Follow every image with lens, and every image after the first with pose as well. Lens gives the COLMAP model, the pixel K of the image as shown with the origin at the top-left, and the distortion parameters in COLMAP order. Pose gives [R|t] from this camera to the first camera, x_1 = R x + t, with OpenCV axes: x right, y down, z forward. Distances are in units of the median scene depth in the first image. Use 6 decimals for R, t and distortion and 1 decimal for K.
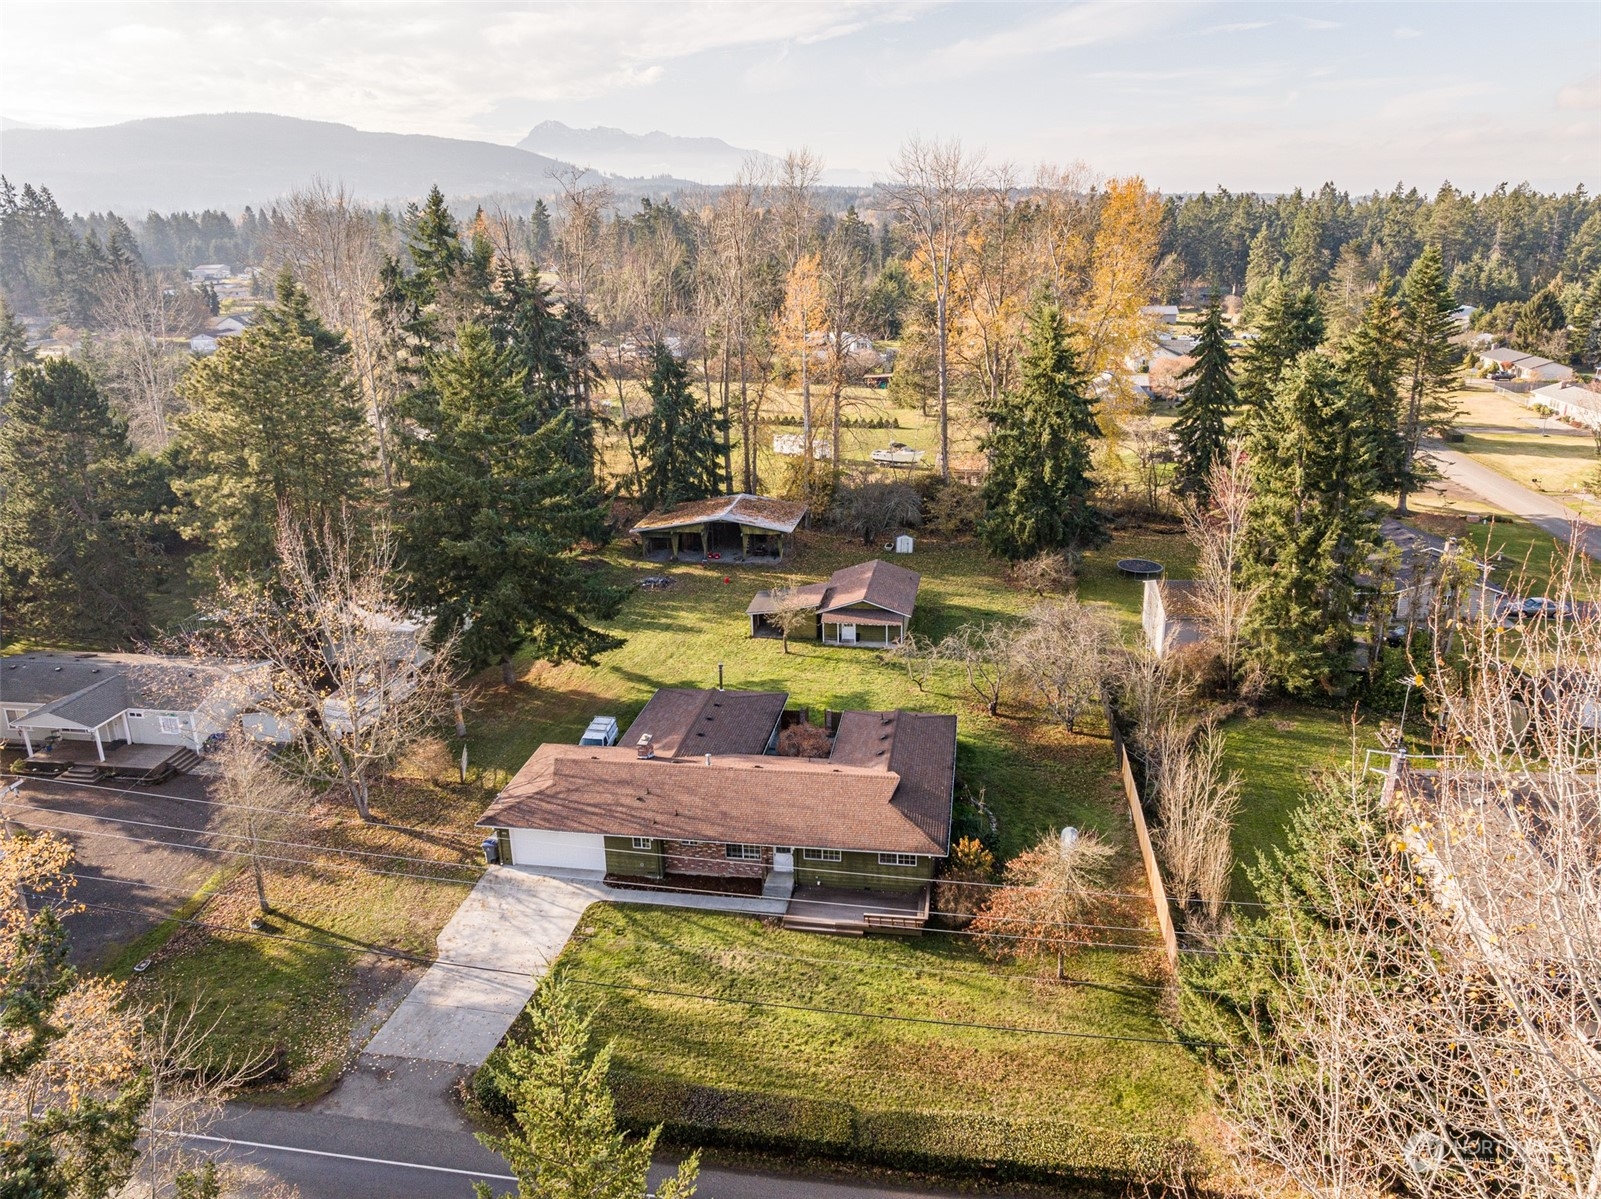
lens RADIAL K [[1120.2, 0, 801.4], [0, 1120.2, 590.4], [0, 0, 1]] dist [-0.037643, 0.009645]
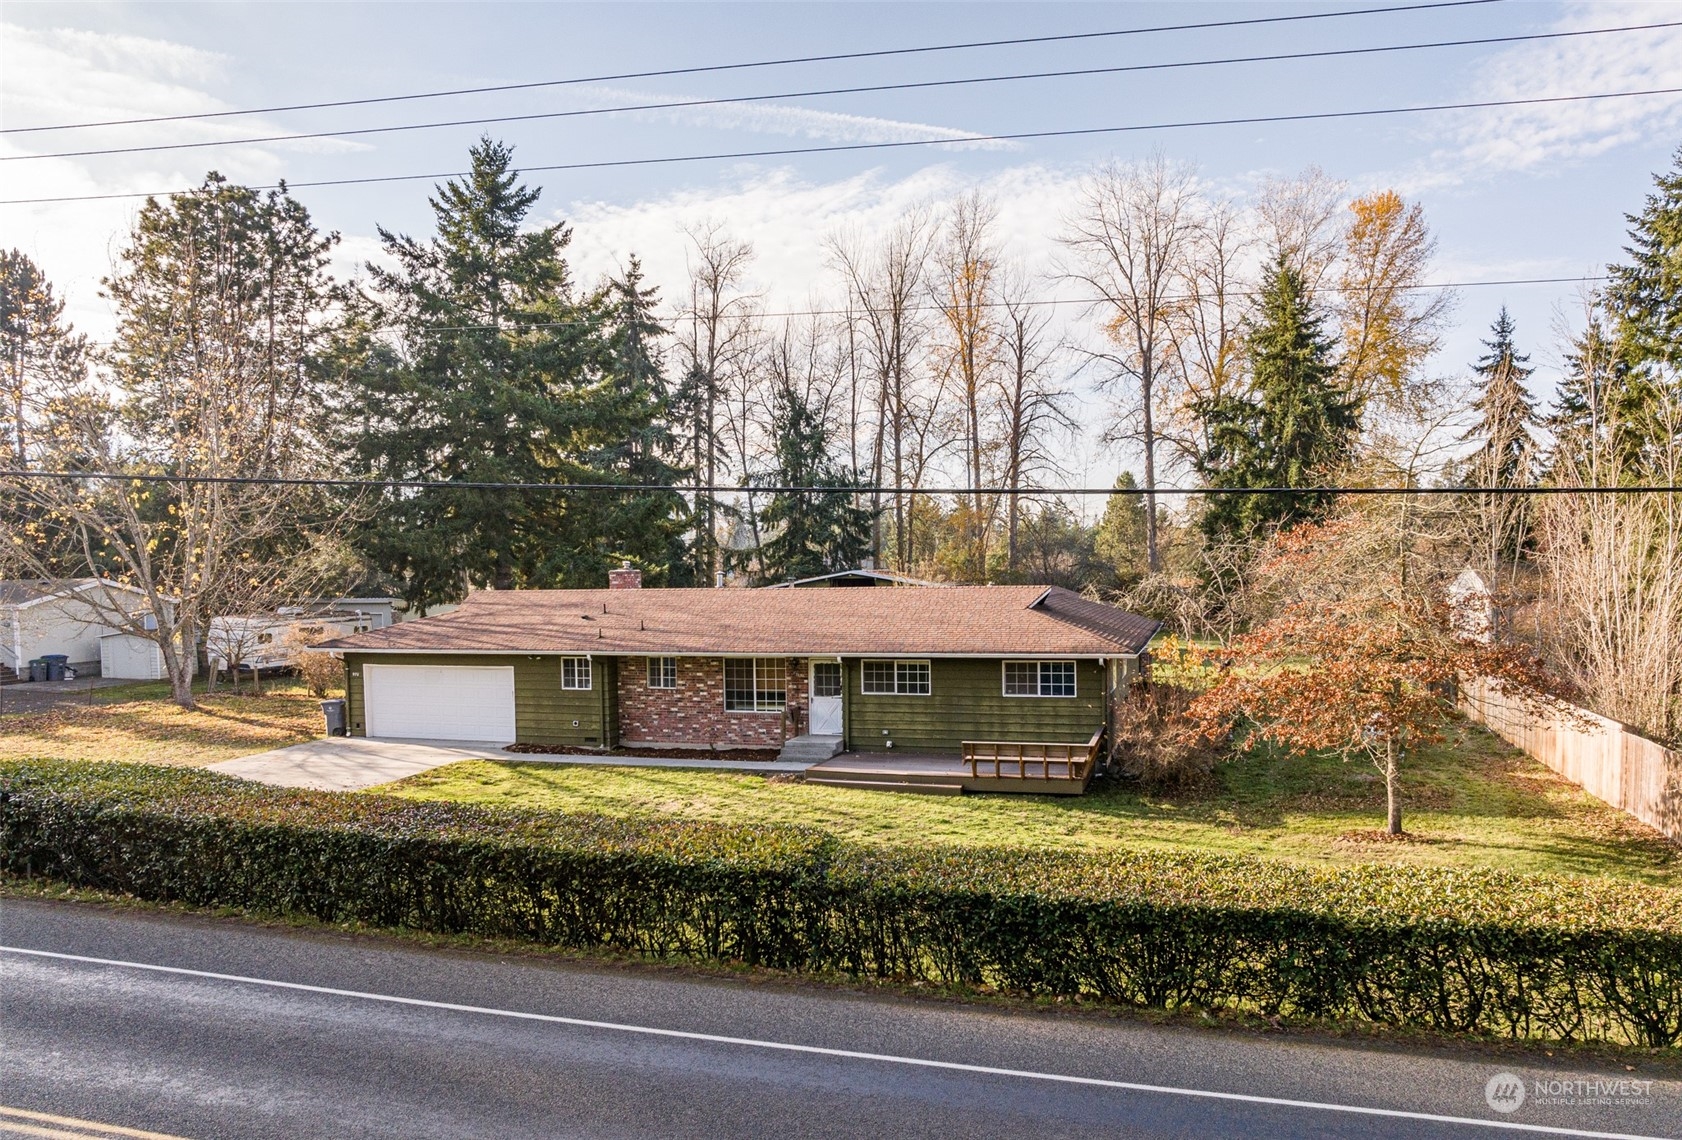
lens RADIAL K [[1207.7, 0, 865.8], [0, 1207.7, 643.8], [0, 0, 1]] dist [-0.029804, -0.004508]
pose [[0.992952, 0.015499, -0.117500, 0.053393], [-0.042777, 0.971452, -0.233350, 0.264541], [0.110529, 0.236731, 0.965268, 0.335965]]
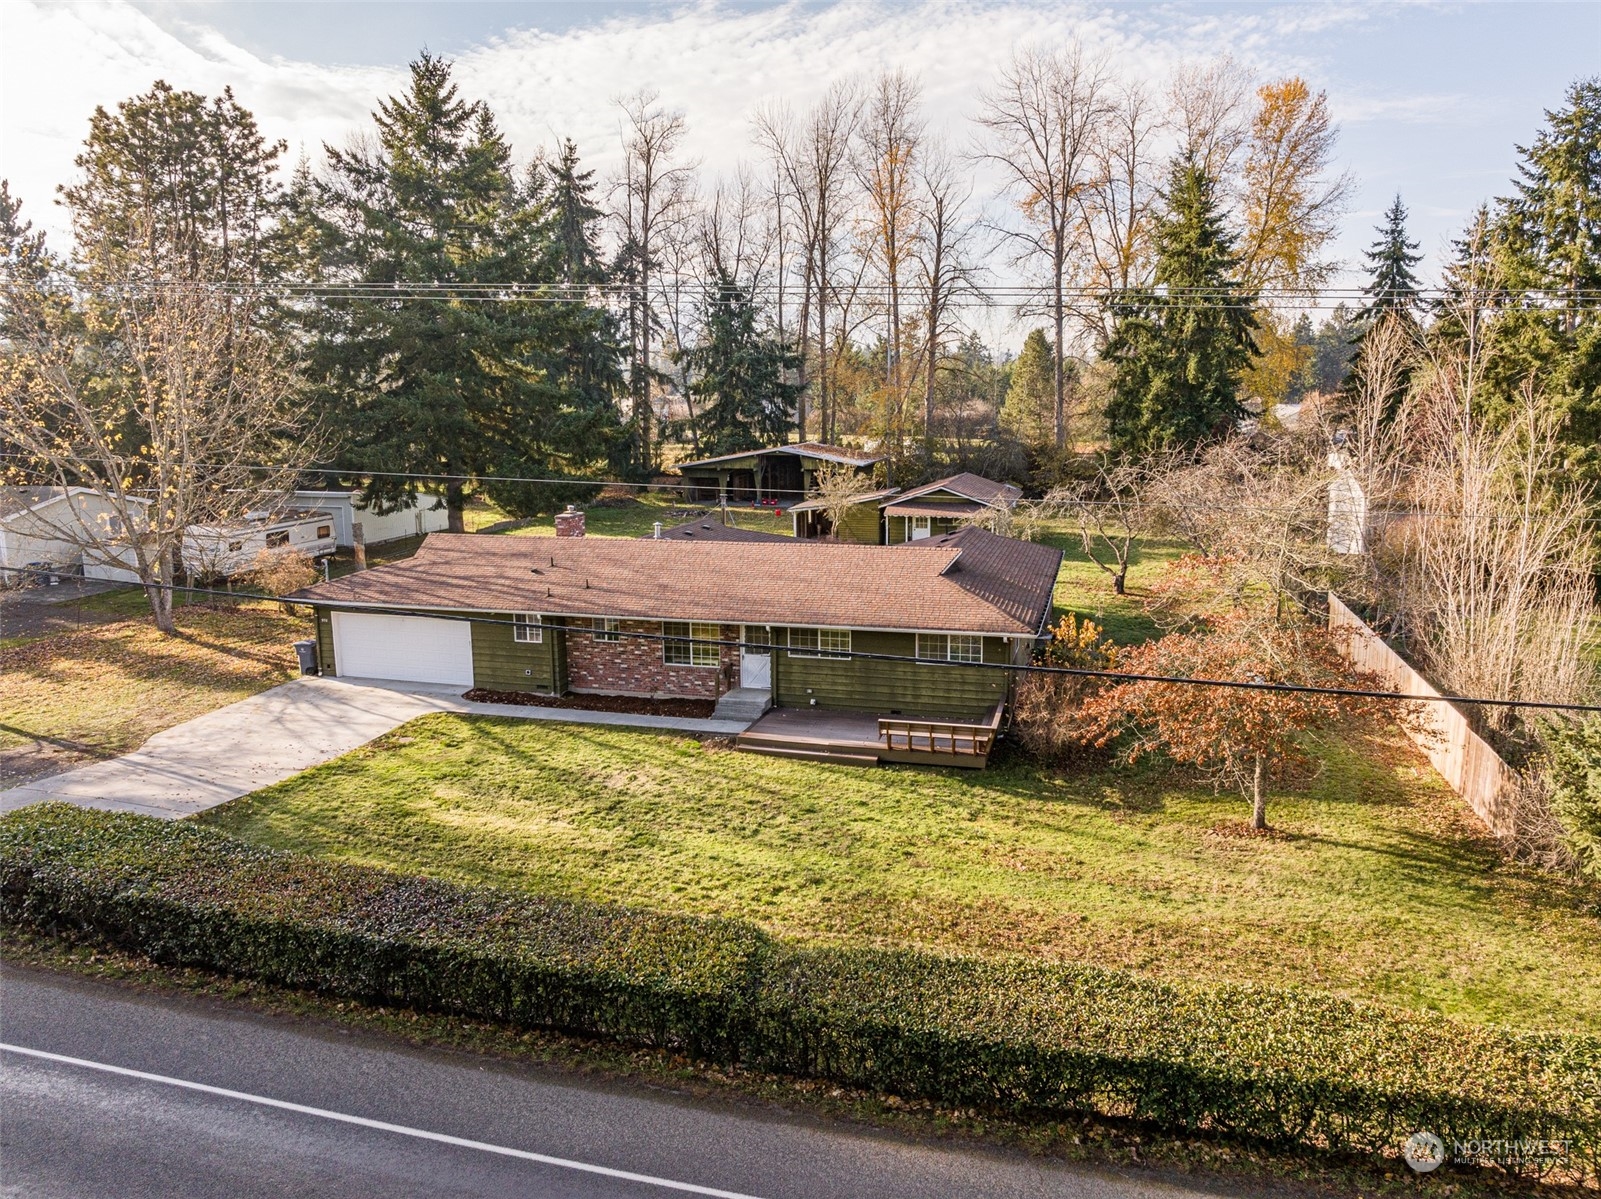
lens RADIAL K [[1120.2, 0, 807.8], [0, 1120.2, 596.2], [0, 0, 1]] dist [-0.037643, 0.009645]
pose [[0.994444, 0.032764, -0.100034, 0.052465], [-0.044652, 0.991887, -0.119021, 0.210119], [0.095323, 0.122826, 0.987840, 0.318798]]
